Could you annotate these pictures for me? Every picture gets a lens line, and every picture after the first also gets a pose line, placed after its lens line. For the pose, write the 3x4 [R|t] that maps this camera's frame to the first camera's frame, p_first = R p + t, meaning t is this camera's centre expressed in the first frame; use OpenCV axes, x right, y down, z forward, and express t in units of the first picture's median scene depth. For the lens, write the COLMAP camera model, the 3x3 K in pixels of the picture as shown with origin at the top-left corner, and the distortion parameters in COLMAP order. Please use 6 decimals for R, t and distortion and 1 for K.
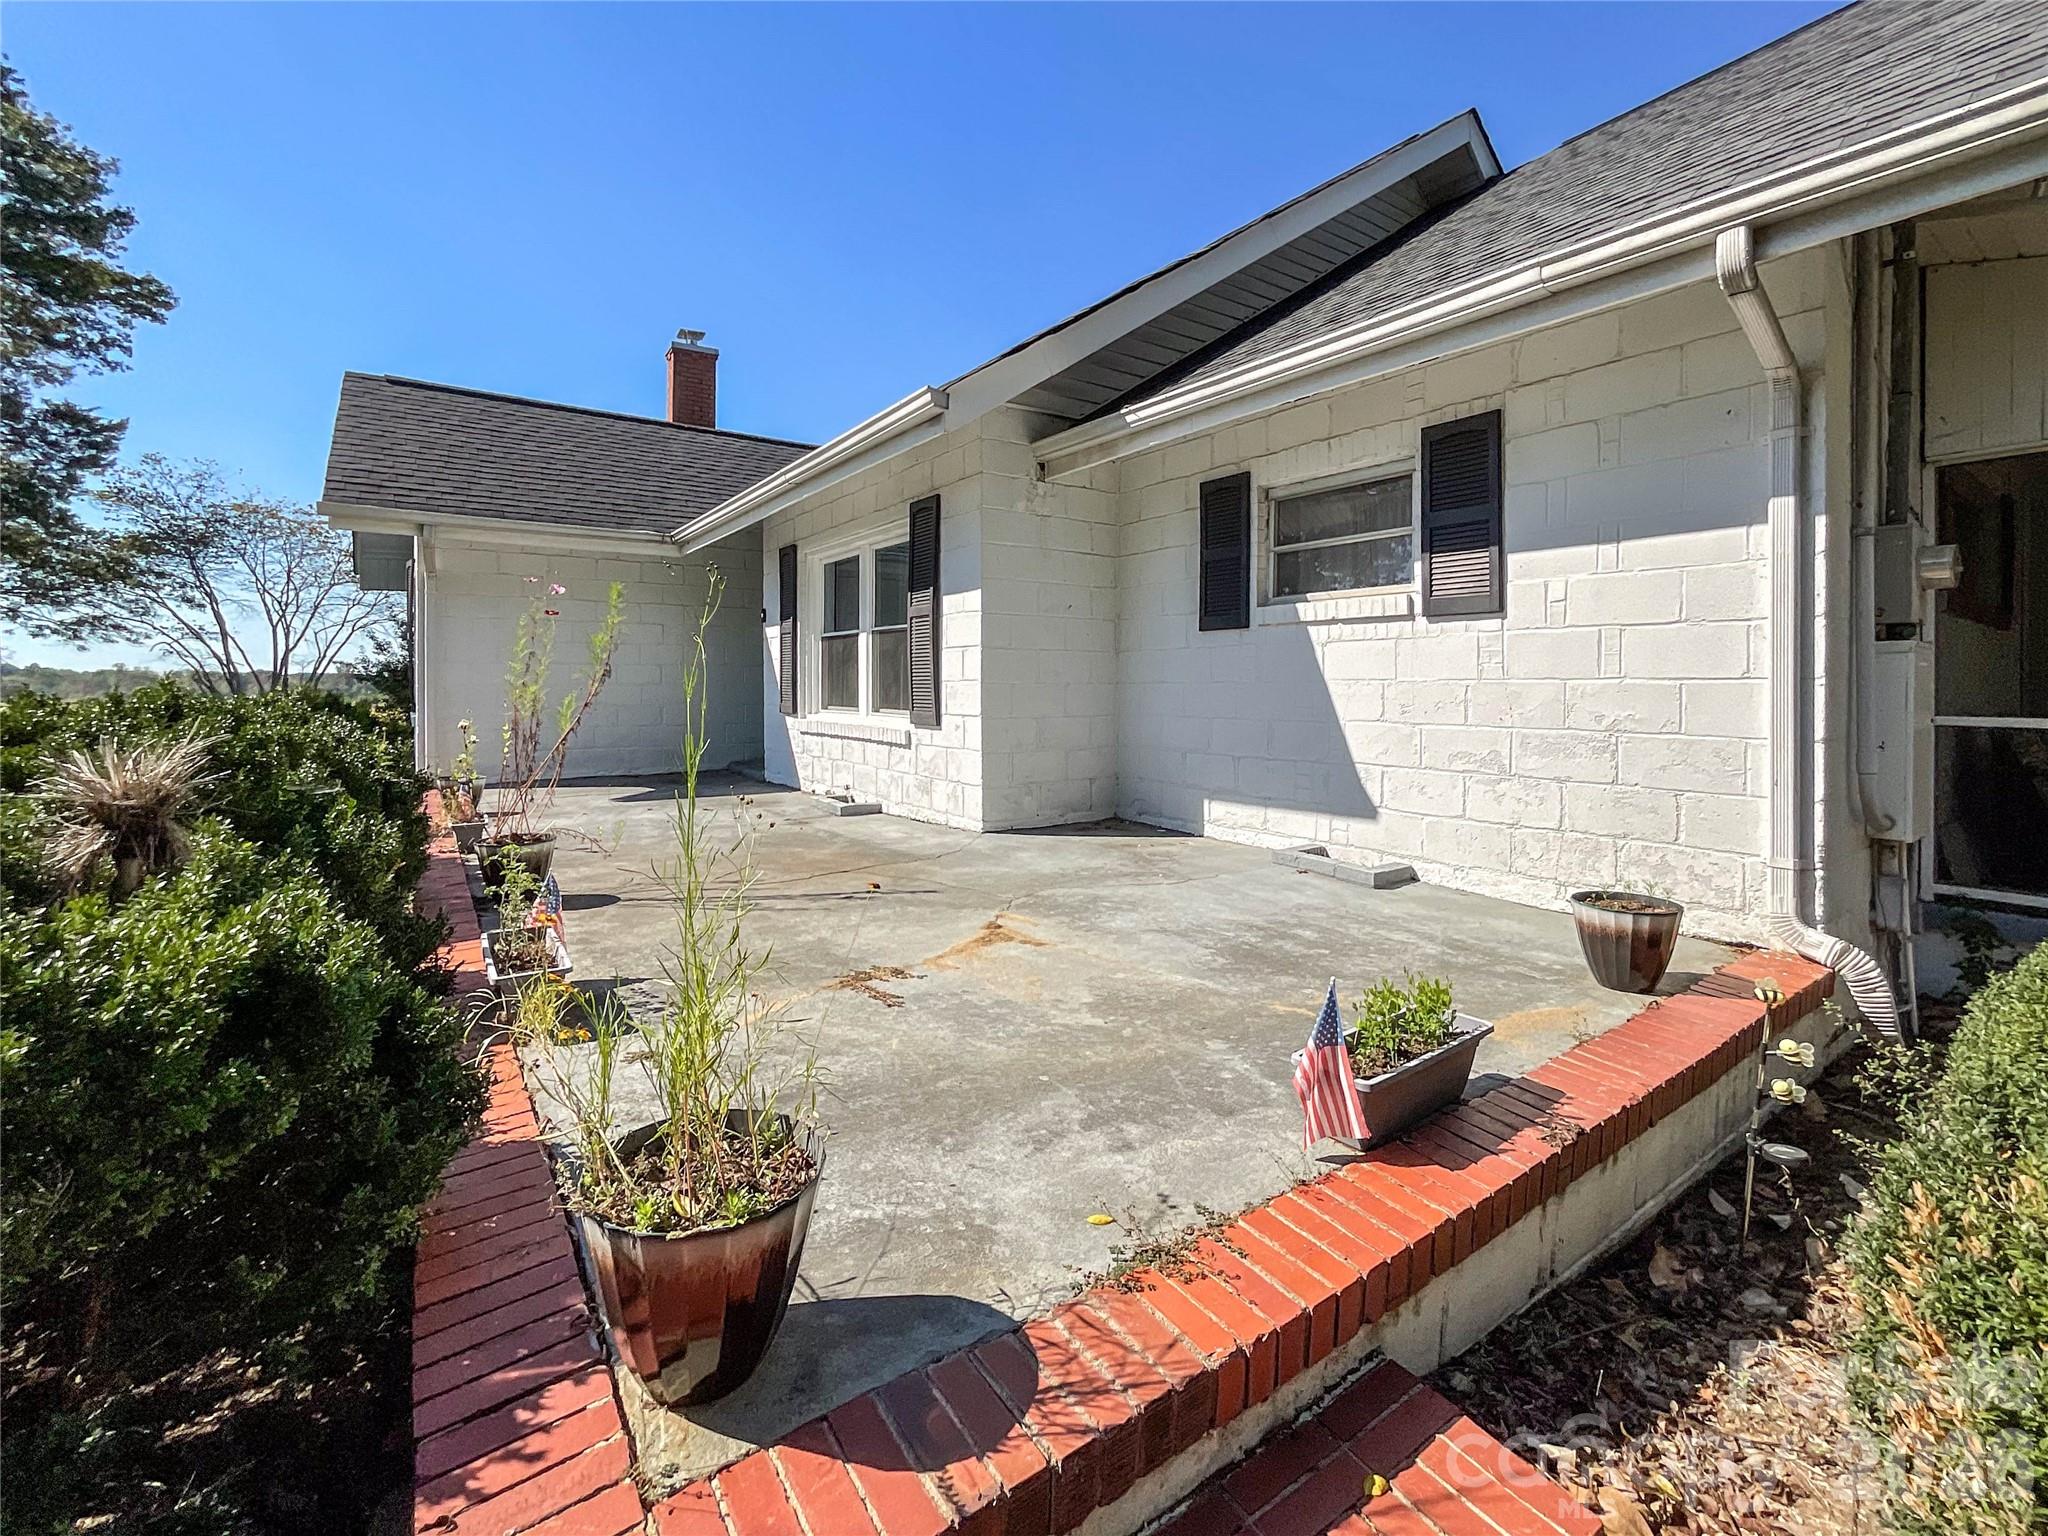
lens RADIAL K [[824.1, 0, 1037.5], [0, 824.1, 696.6], [0, 0, 1]] dist [-0.009132, -0.000317]
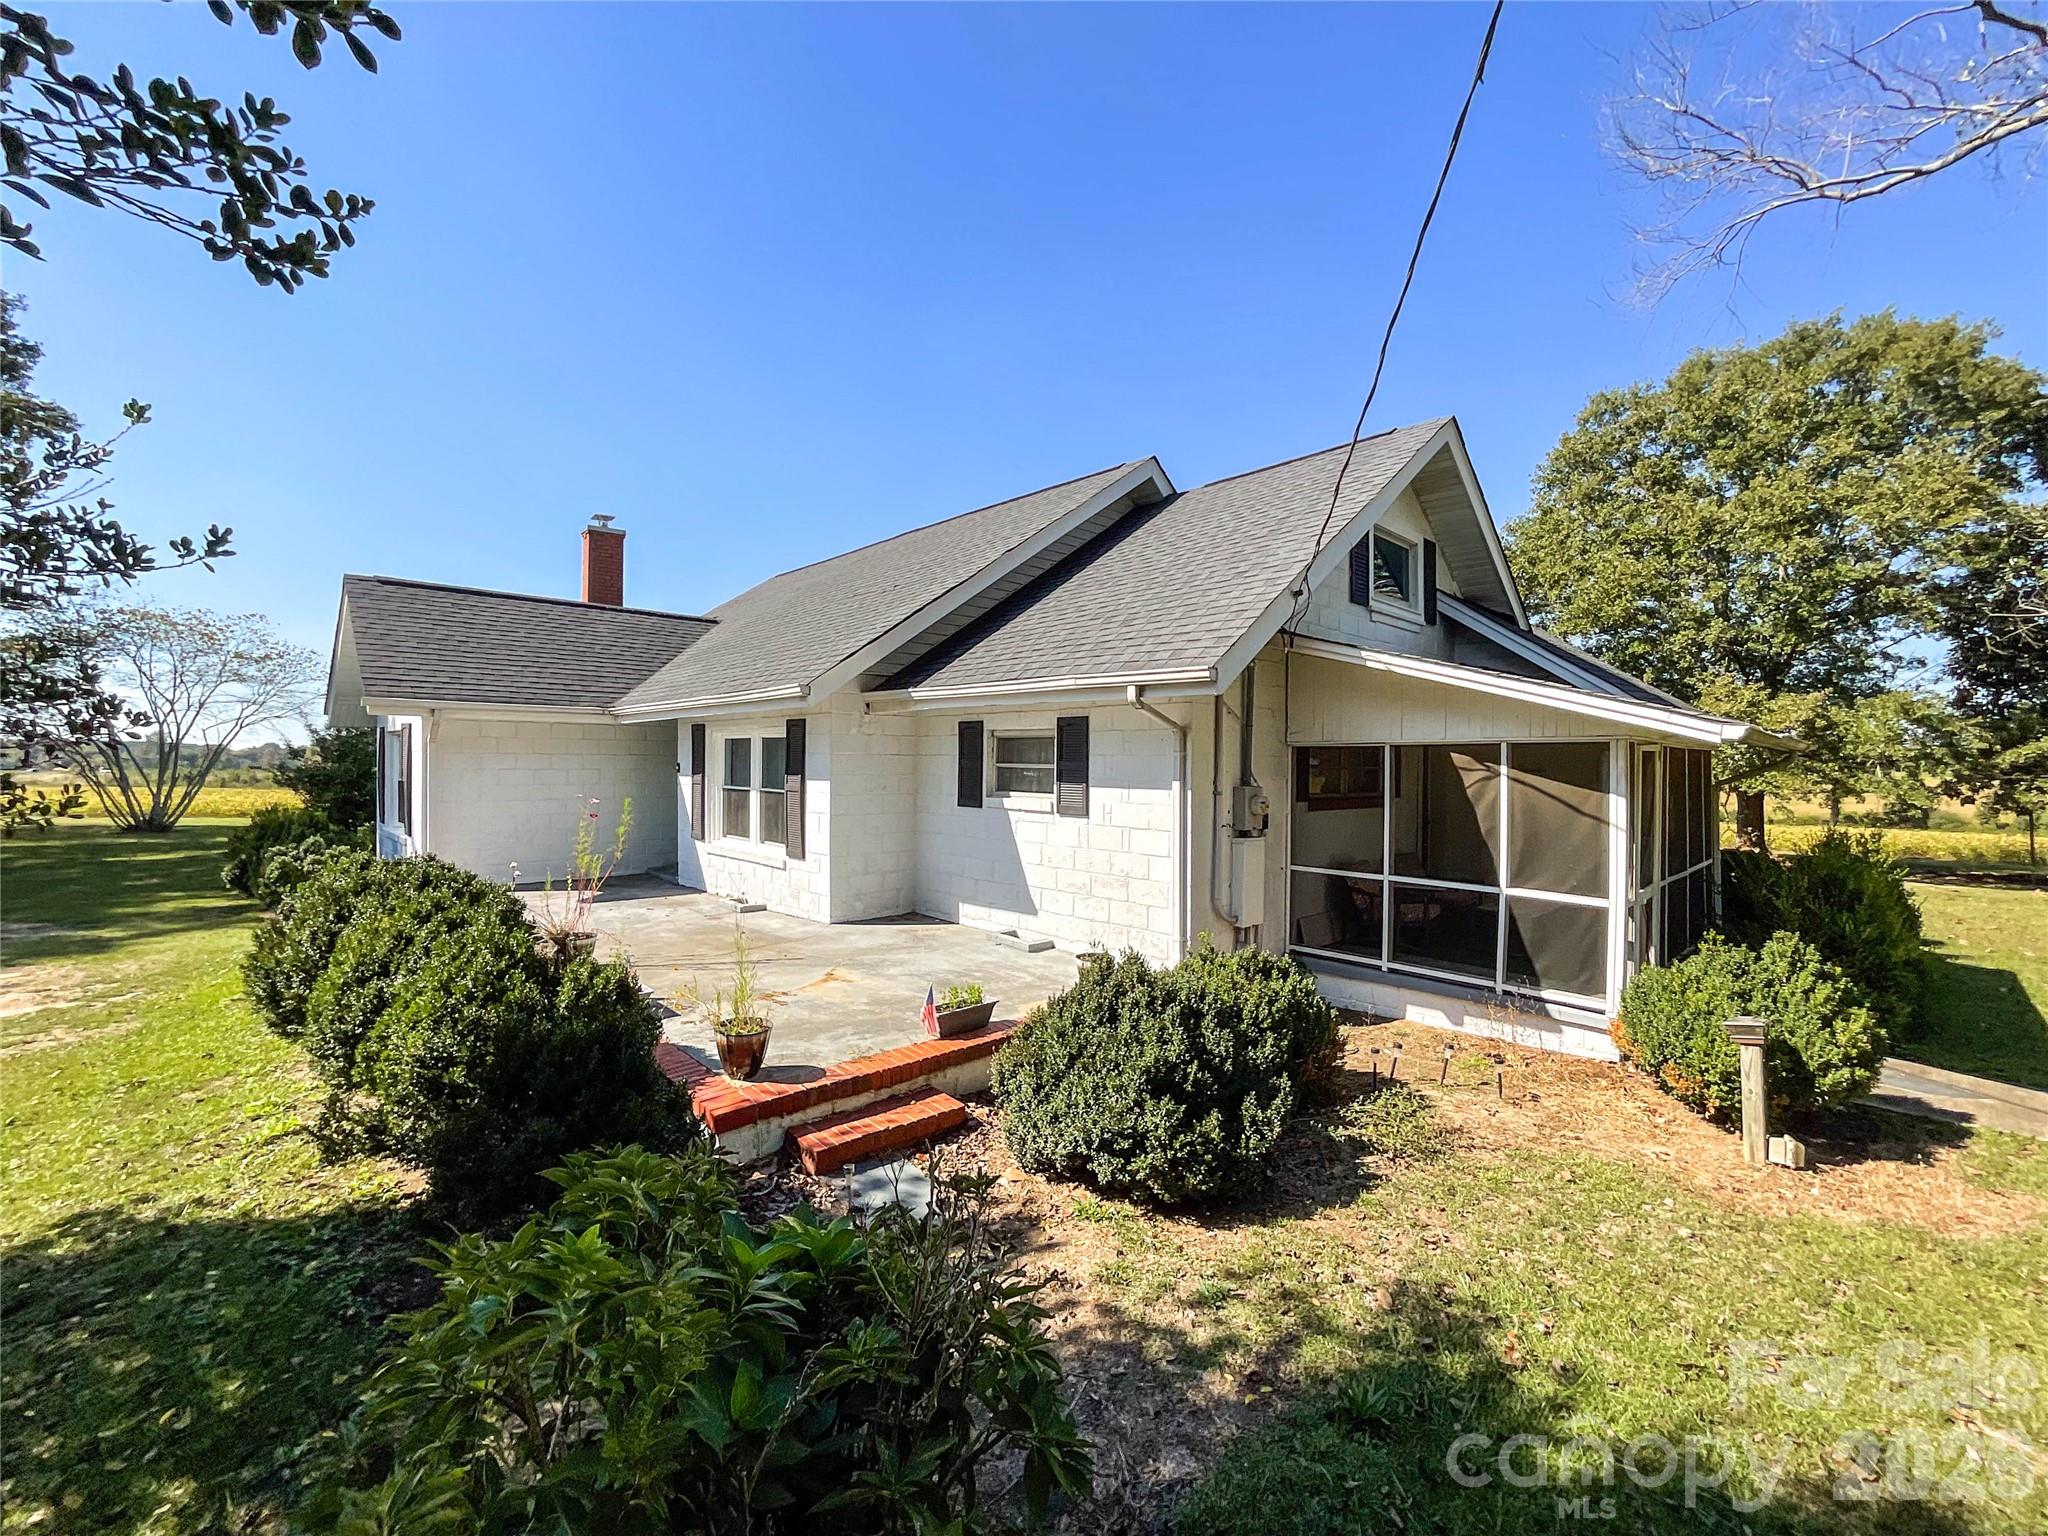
lens RADIAL K [[827.6, 0, 1024.0], [0, 827.6, 768.0], [0, 0, 1]] dist [-0.014558, 0.000586]
pose [[0.990286, 0.008387, 0.138791, 0.091470], [-0.009341, 0.999937, 0.006218, -0.172103], [-0.138730, -0.007454, 0.990302, -0.748496]]
